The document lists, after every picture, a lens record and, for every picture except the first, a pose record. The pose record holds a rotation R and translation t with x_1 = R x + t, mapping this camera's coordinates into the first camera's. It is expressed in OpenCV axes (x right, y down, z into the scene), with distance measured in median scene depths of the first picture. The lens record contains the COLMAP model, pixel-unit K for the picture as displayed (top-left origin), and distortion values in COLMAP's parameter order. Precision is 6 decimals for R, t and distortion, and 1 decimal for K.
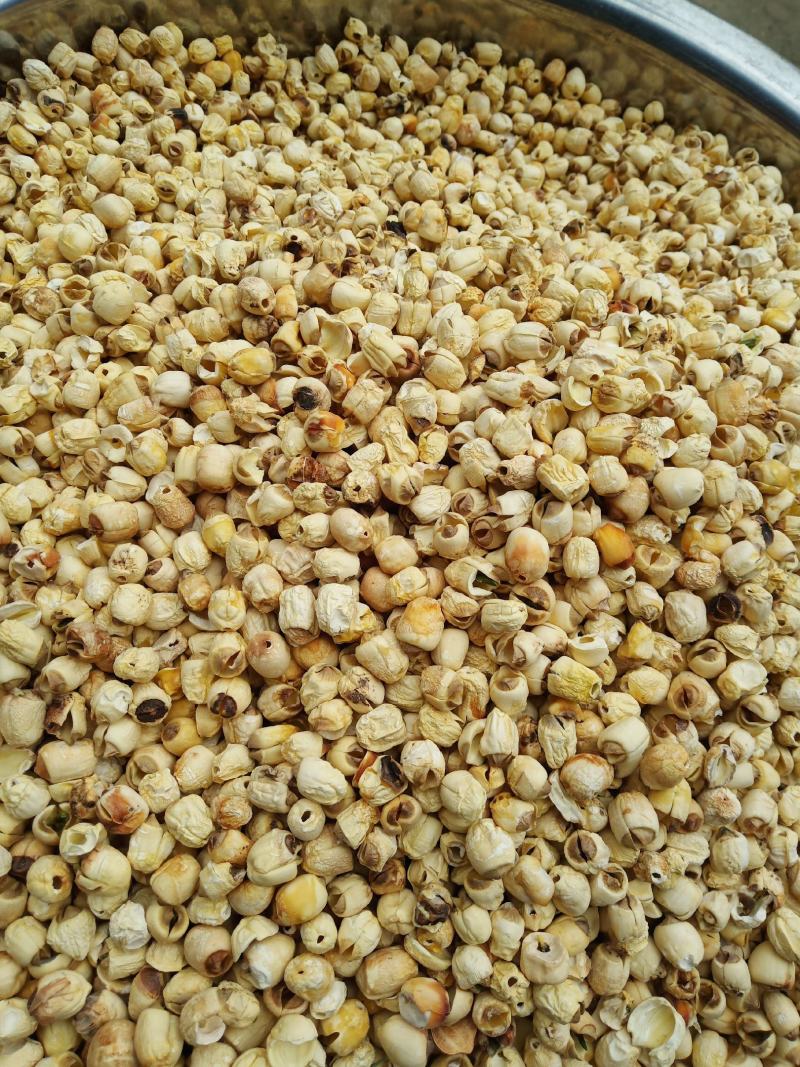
lens RADIAL K [[834.8, 0, 400.0], [0, 834.8, 533.5], [0, 0, 1]] dist [0.009700, -0.074267]
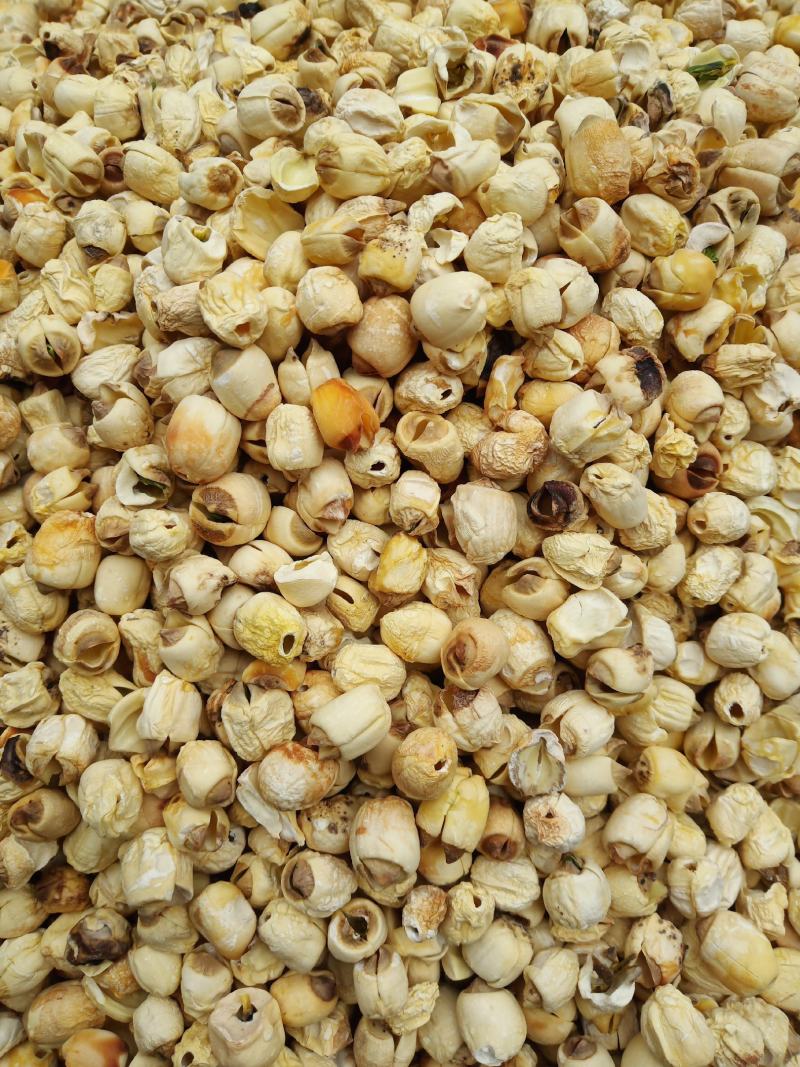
lens RADIAL K [[834.8, 0, 400.0], [0, 834.8, 533.5], [0, 0, 1]] dist [0.009700, -0.074267]
pose [[0.959122, -0.031318, -0.281256, 0.459253], [0.064288, 0.991985, 0.108775, 0.036546], [0.275595, -0.122410, 0.953448, 0.399629]]
